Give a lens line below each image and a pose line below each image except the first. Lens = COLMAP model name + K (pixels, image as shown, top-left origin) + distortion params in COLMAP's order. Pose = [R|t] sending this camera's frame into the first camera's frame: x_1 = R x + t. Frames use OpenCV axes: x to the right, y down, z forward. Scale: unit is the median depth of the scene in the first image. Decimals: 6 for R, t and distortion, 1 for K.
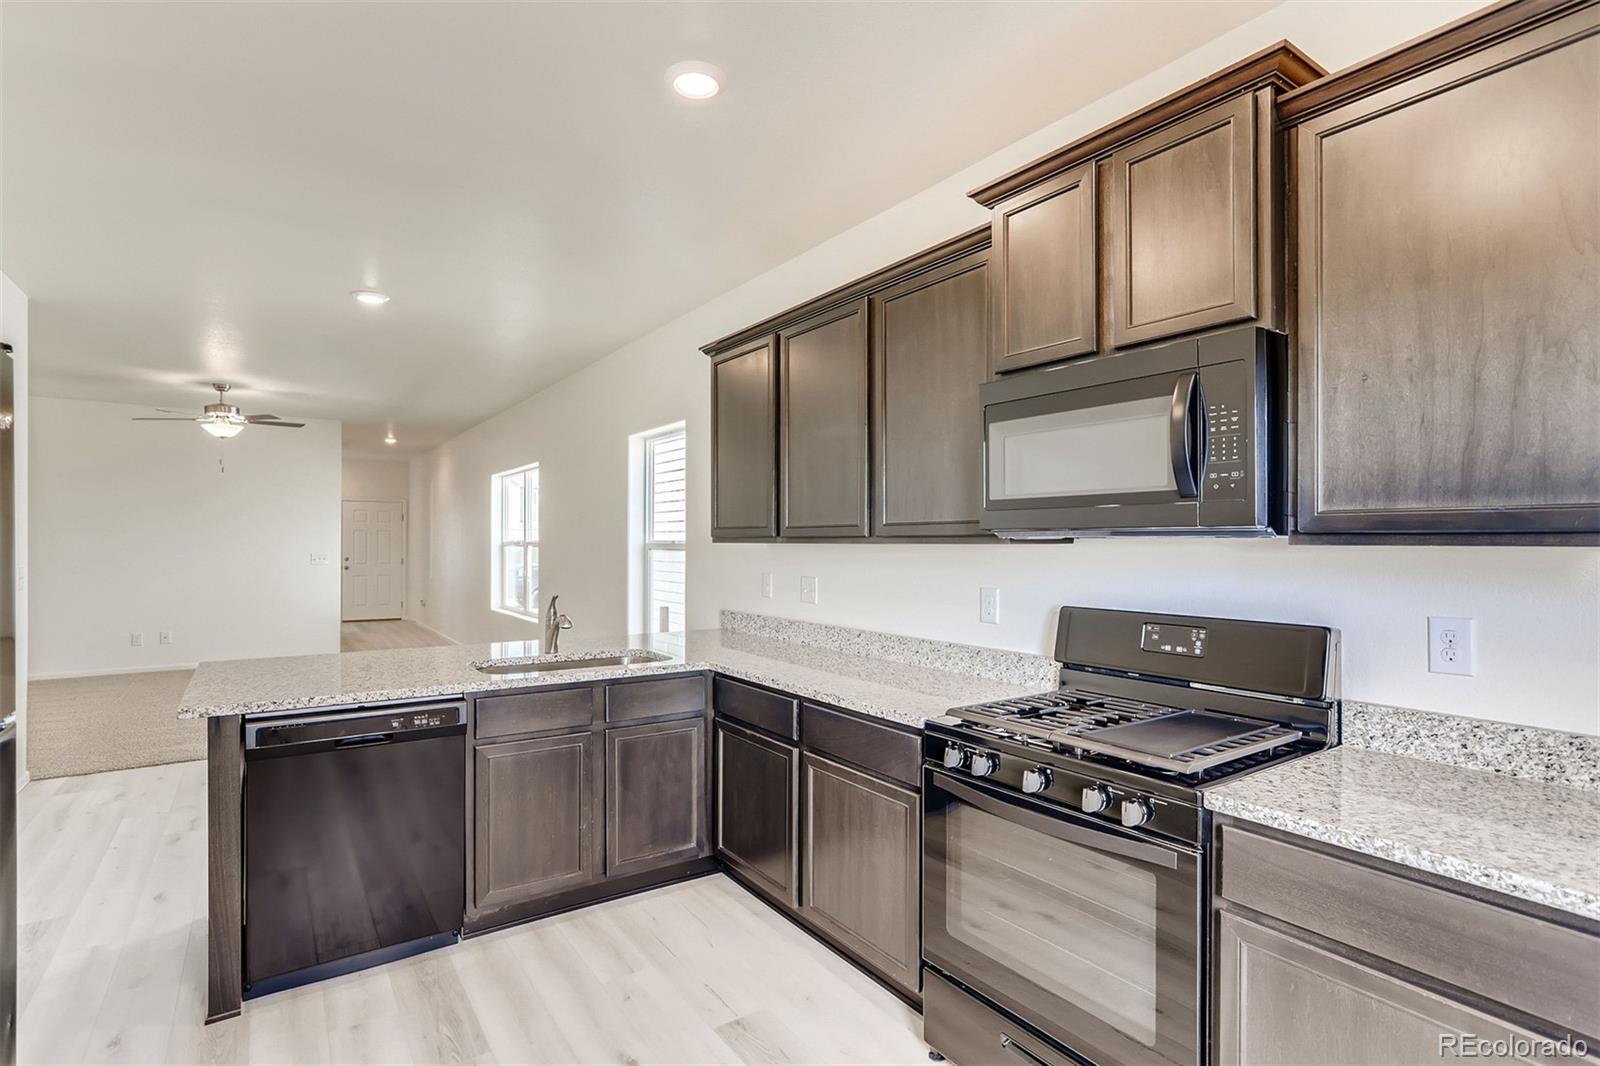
lens RADIAL K [[785.2, 0, 796.5], [0, 785.2, 539.2], [0, 0, 1]] dist [-0.012582, 0.005819]
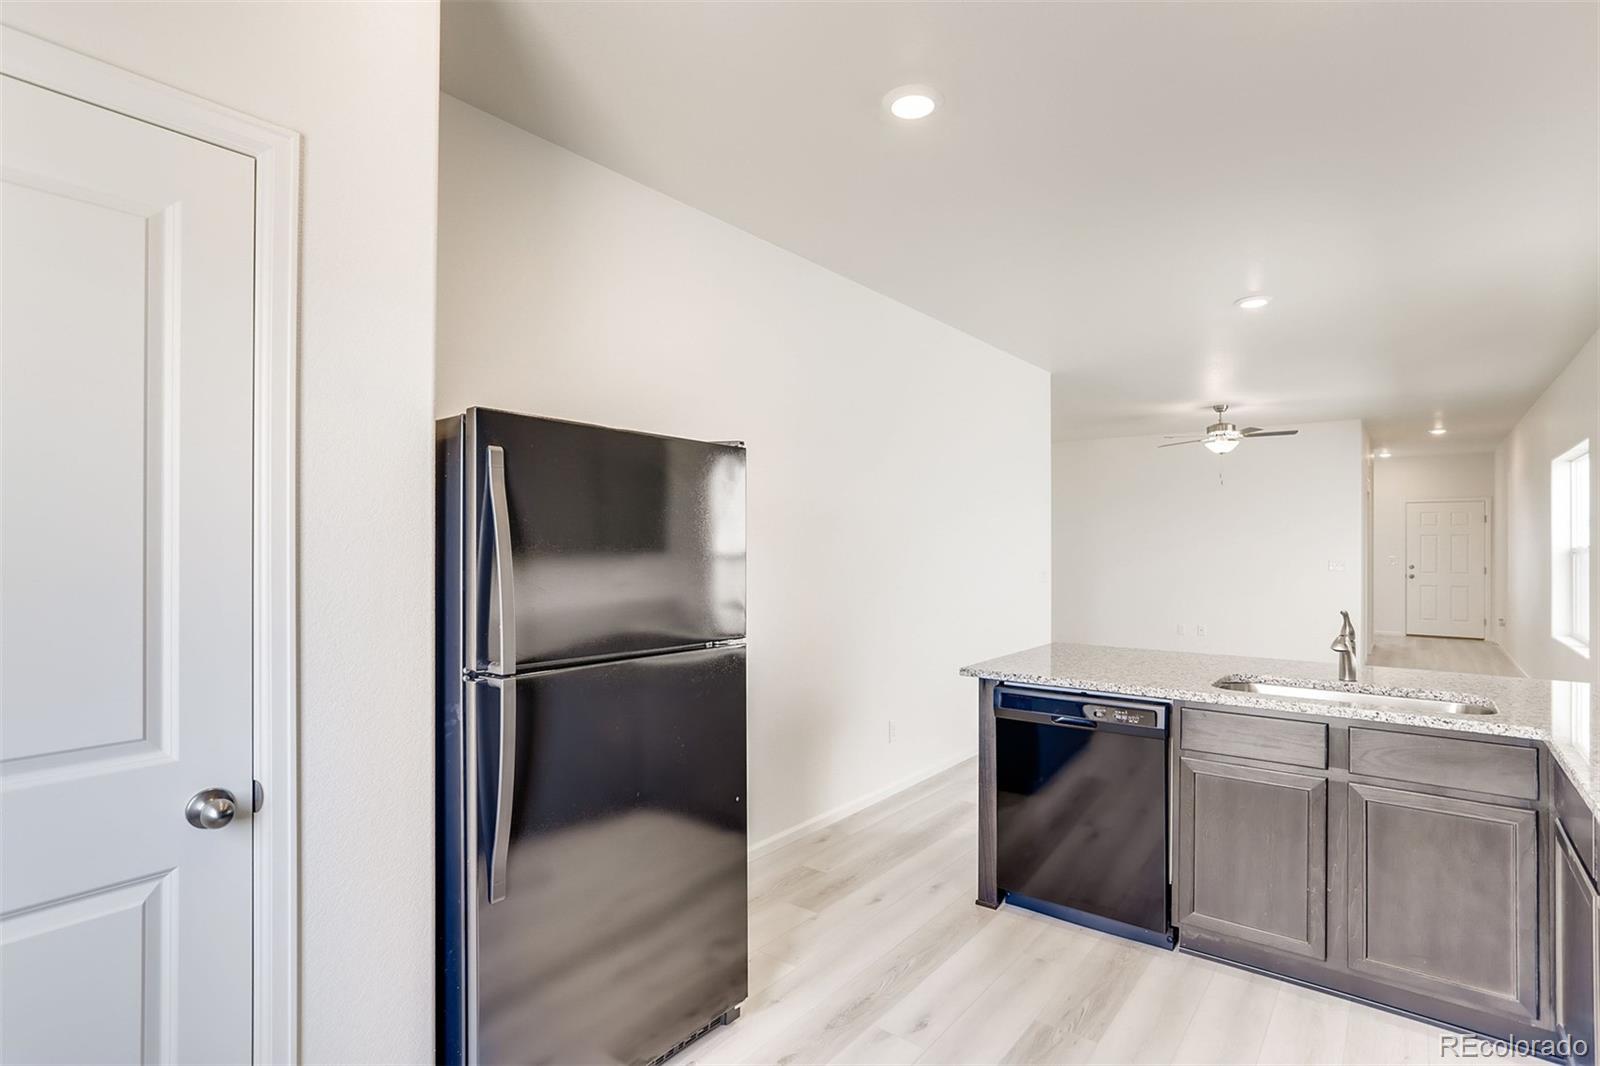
lens RADIAL K [[785.2, 0, 804.1], [0, 785.2, 540.3], [0, 0, 1]] dist [-0.012582, 0.005819]
pose [[0.304880, -0.010029, -0.952338, 0.246155], [0.003842, 0.999949, -0.009300, 0.001855], [0.952383, -0.000824, 0.304903, 0.165744]]
